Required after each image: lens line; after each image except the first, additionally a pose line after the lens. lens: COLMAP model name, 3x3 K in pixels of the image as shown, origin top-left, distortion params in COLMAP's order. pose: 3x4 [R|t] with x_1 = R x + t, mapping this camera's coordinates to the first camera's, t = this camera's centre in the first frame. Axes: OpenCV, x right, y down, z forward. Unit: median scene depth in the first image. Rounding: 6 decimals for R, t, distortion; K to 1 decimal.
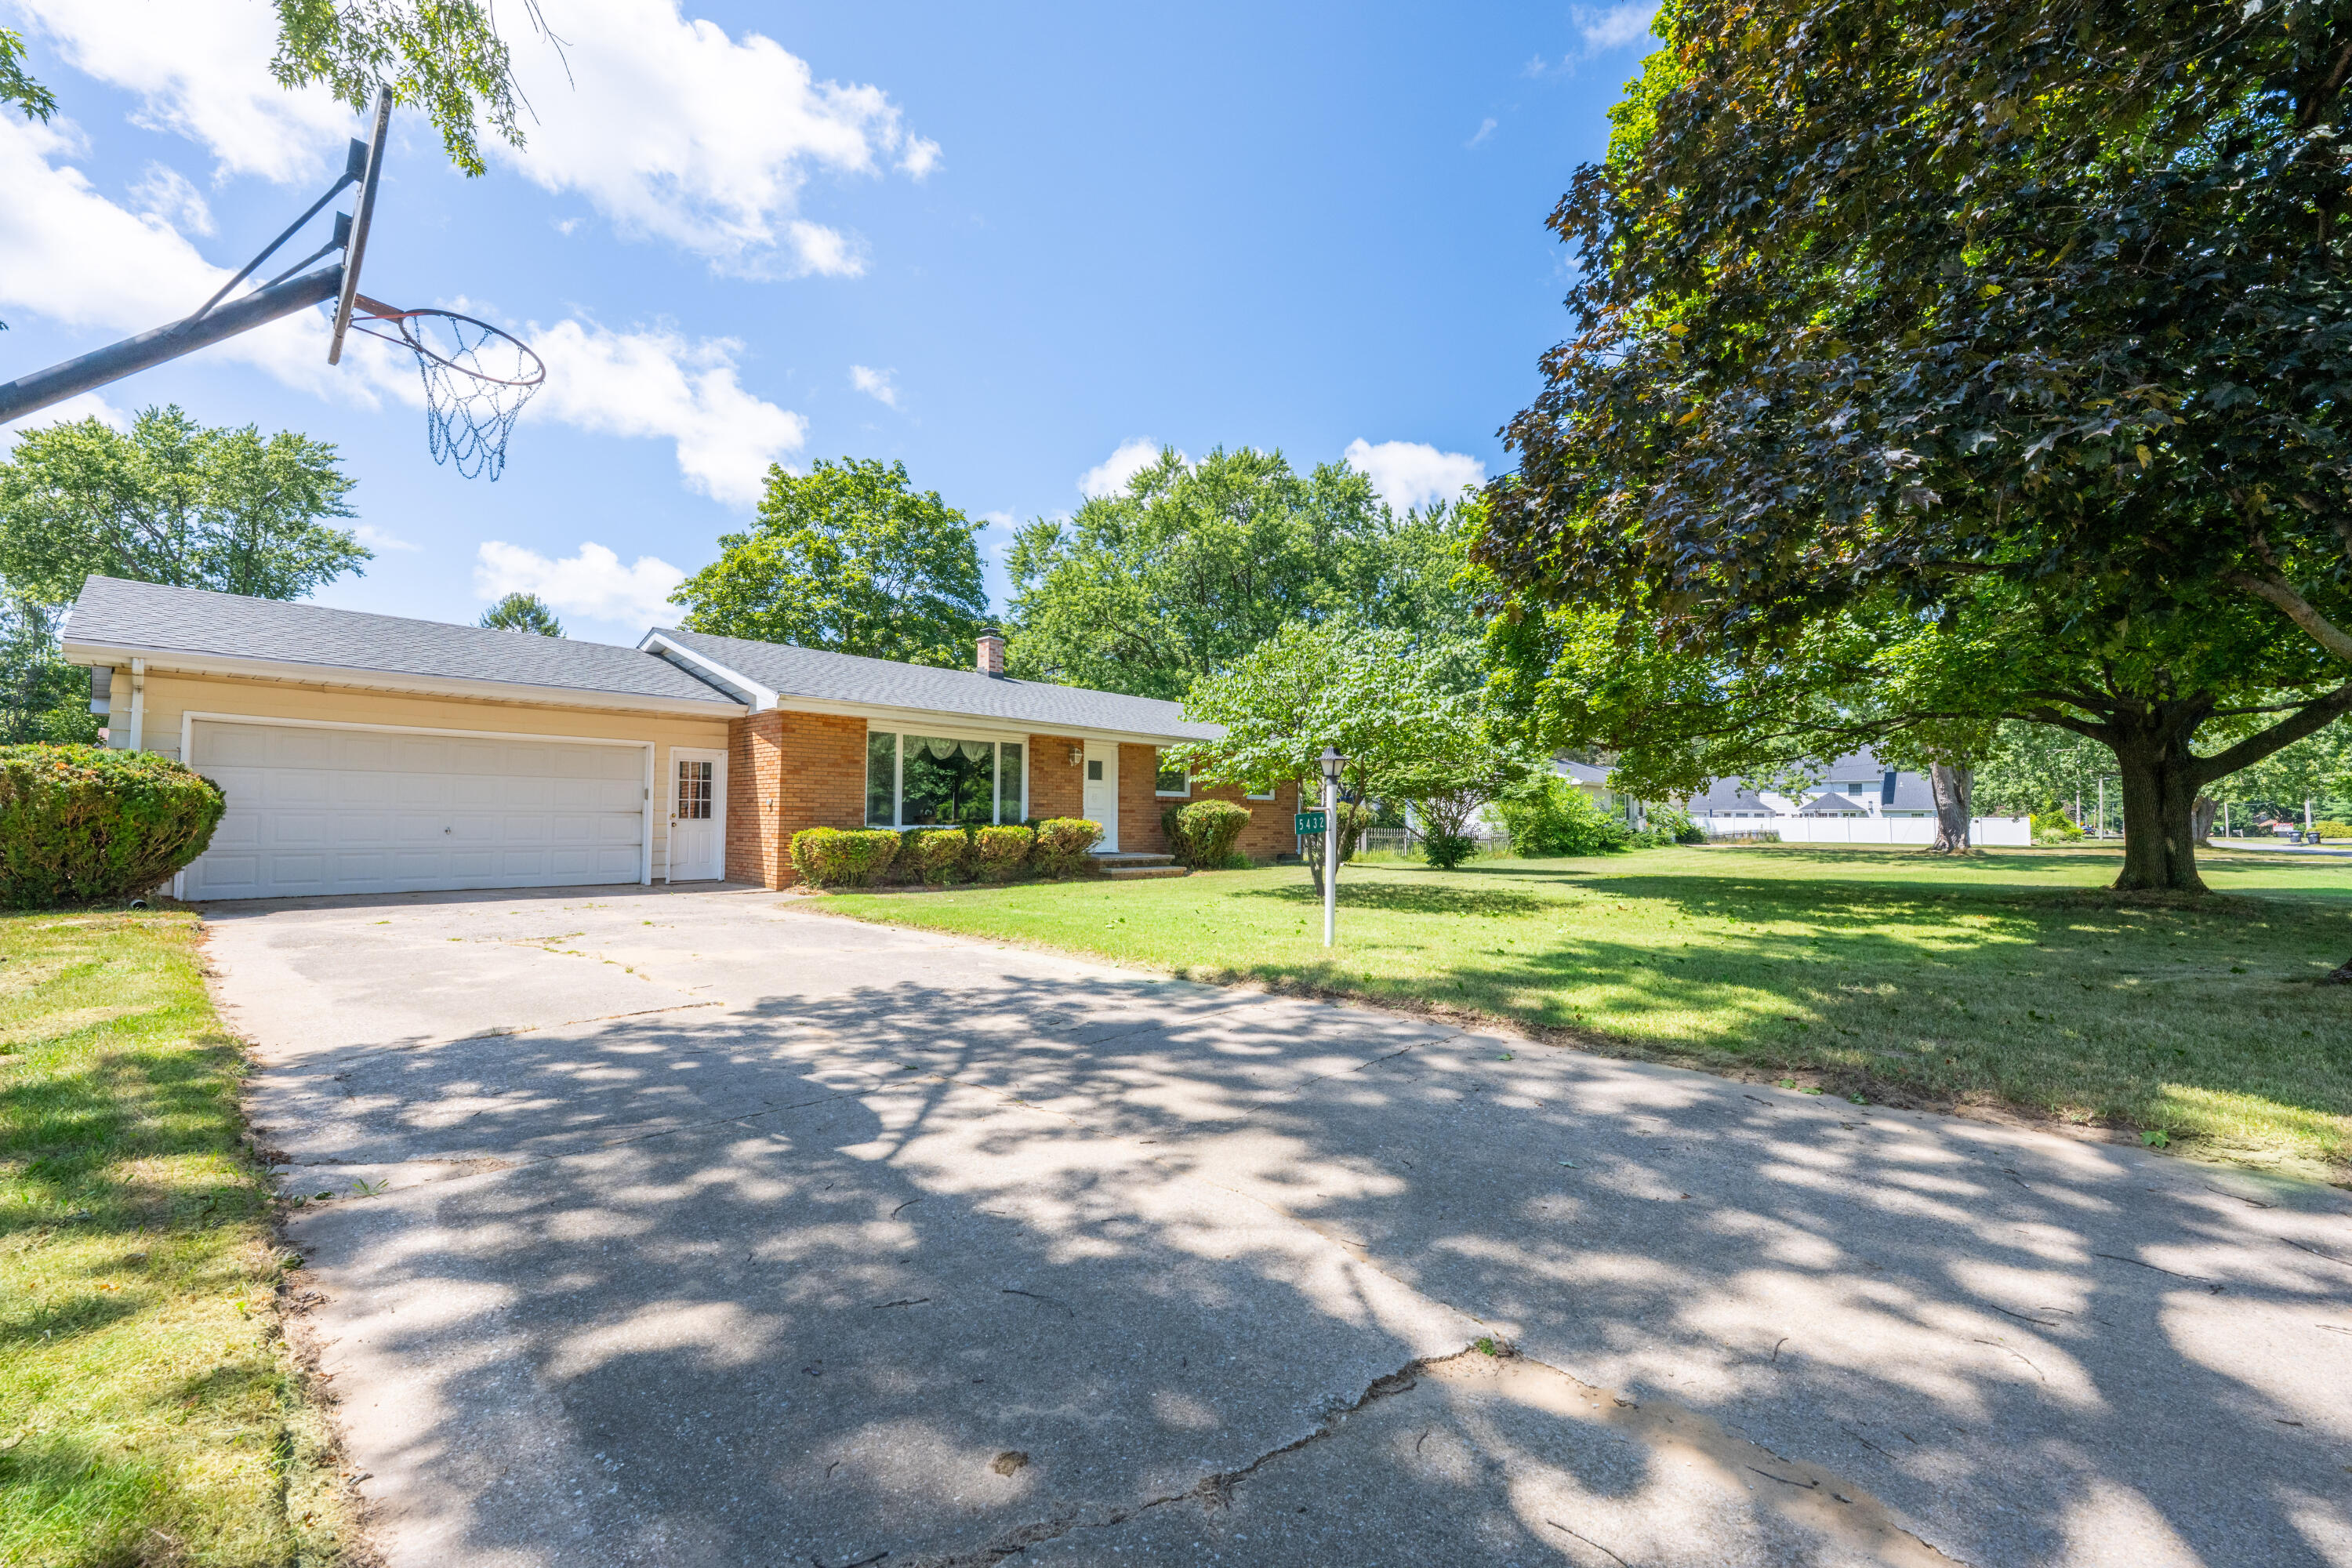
lens RADIAL K [[934.1, 0, 1176.0], [0, 934.1, 784.0], [0, 0, 1]] dist [0.000062, 0.000127]
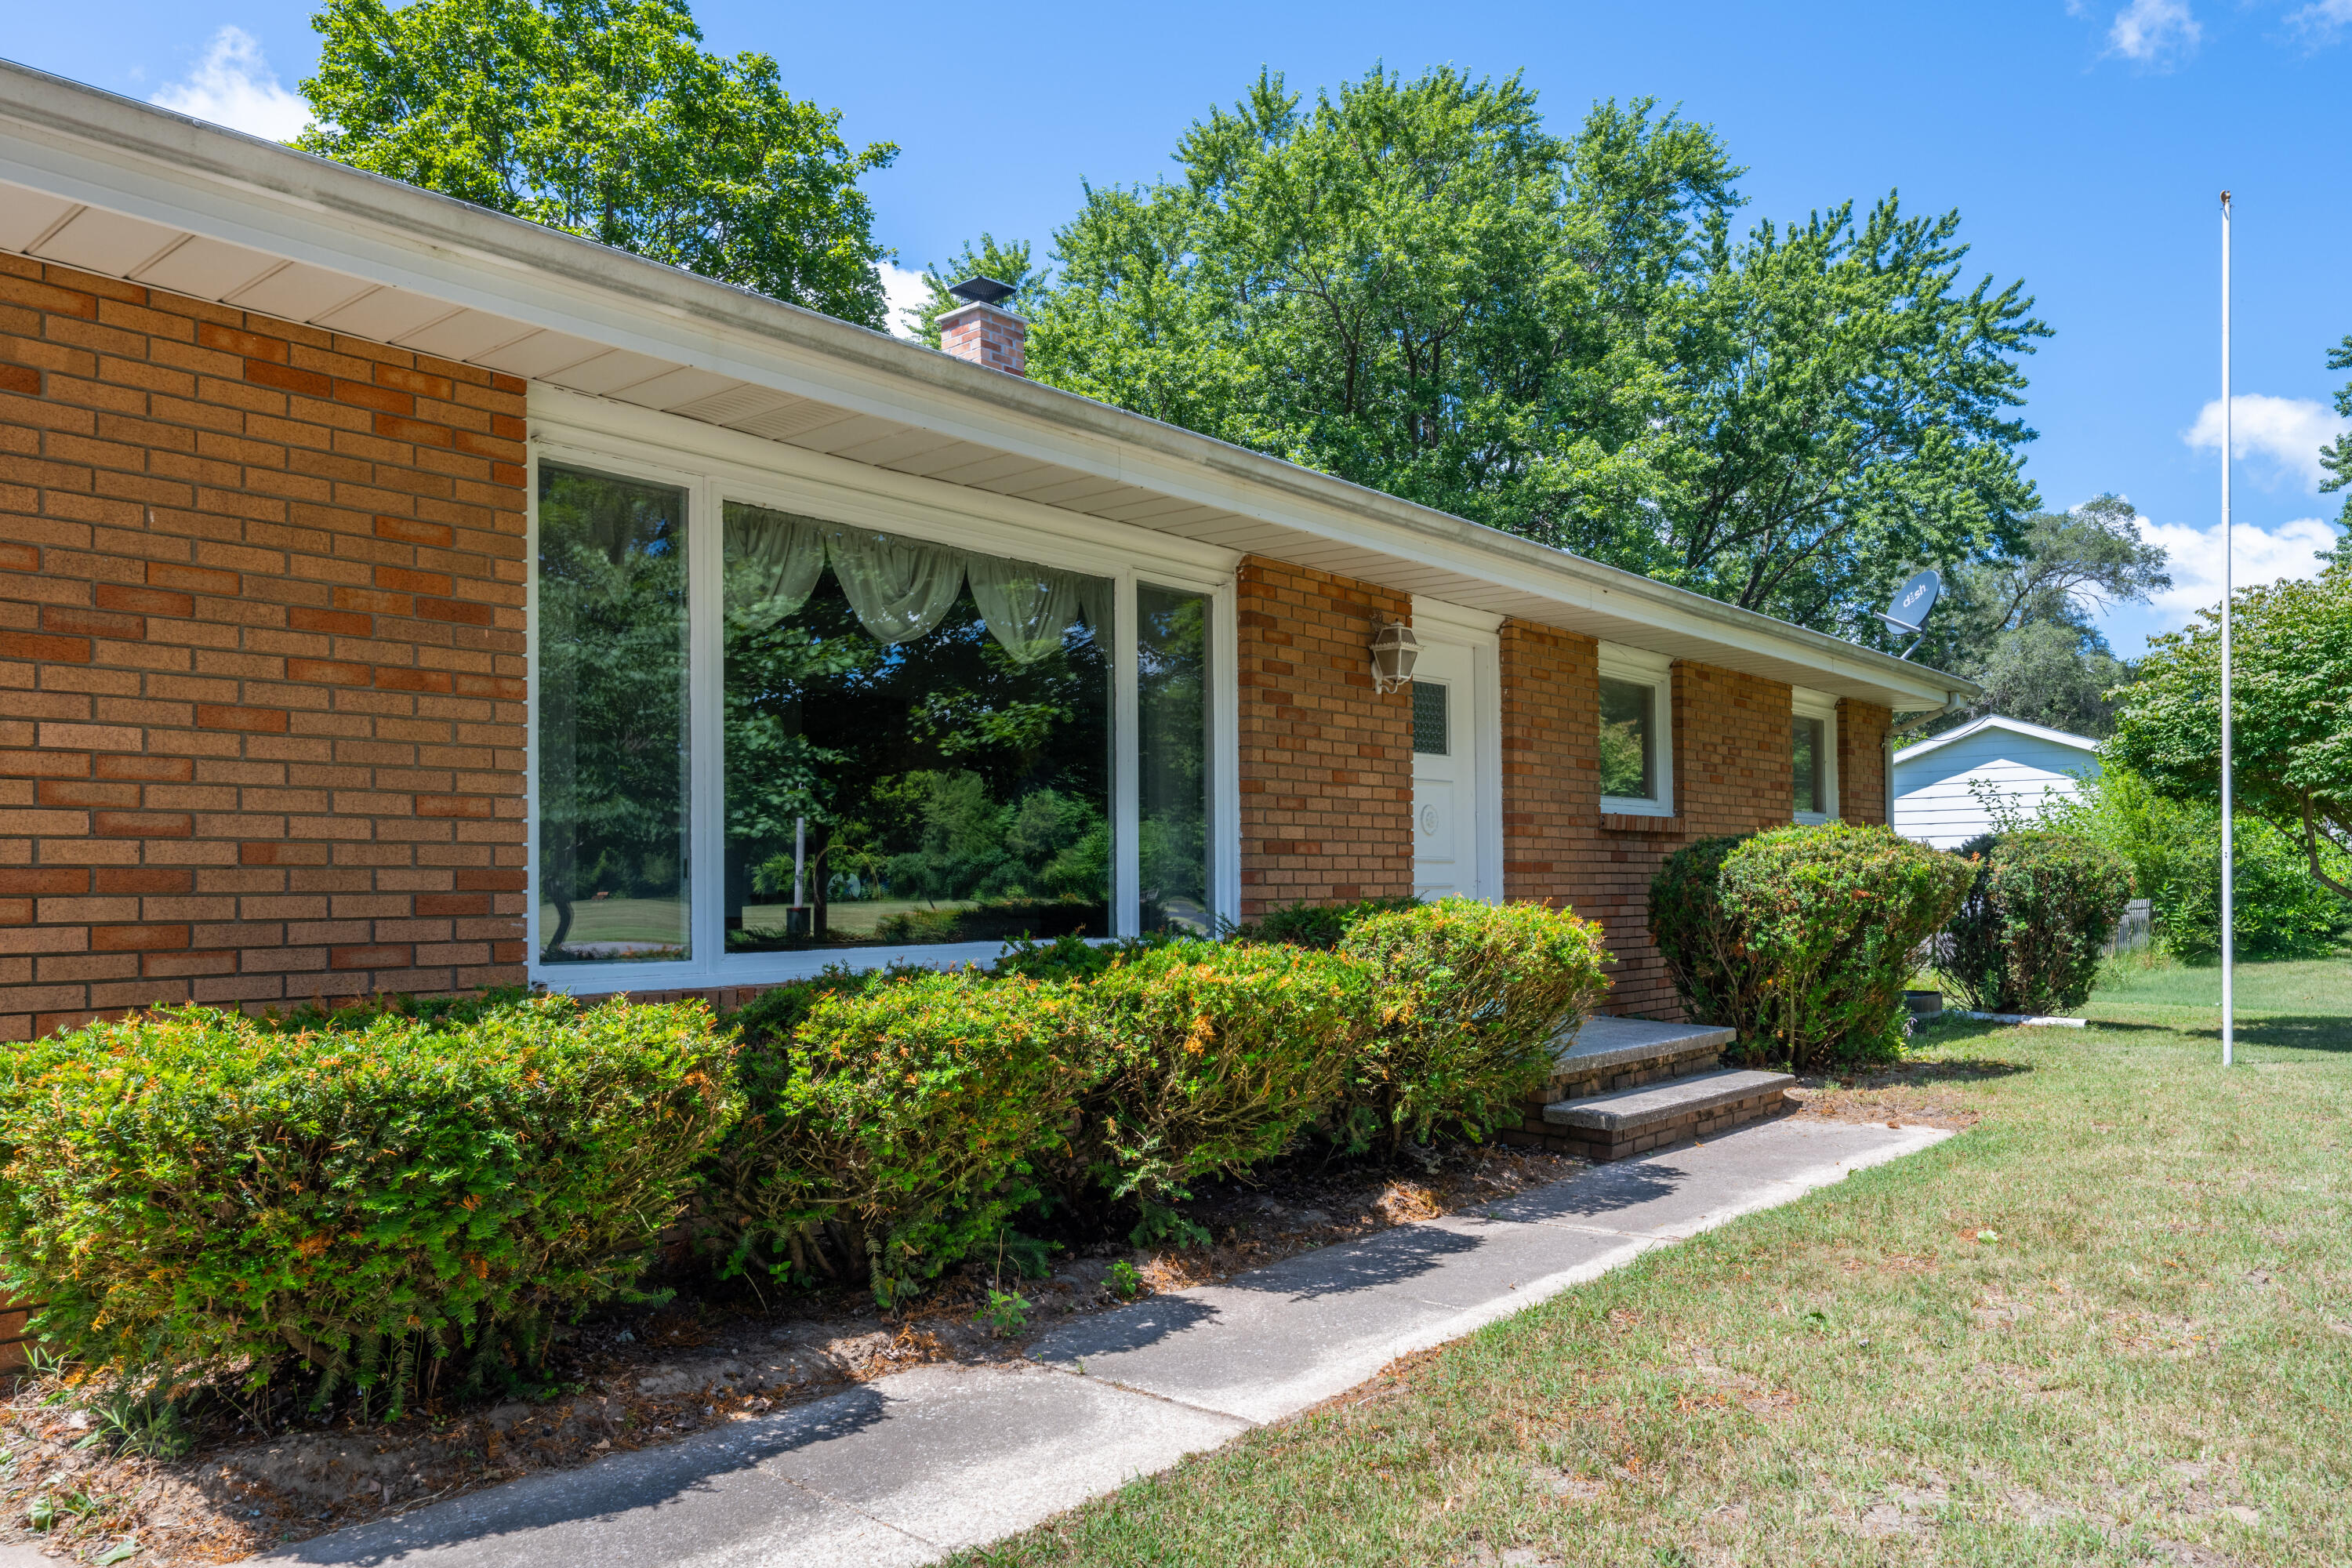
lens RADIAL K [[1641.5, 0, 1176.0], [0, 1641.5, 784.0], [0, 0, 1]] dist [-0.001181, -0.000114]
pose [[0.999590, -0.026406, 0.011096, -0.168649], [0.026785, 0.999011, -0.035479, 0.018785], [-0.010148, 0.035762, 0.999309, 0.547665]]
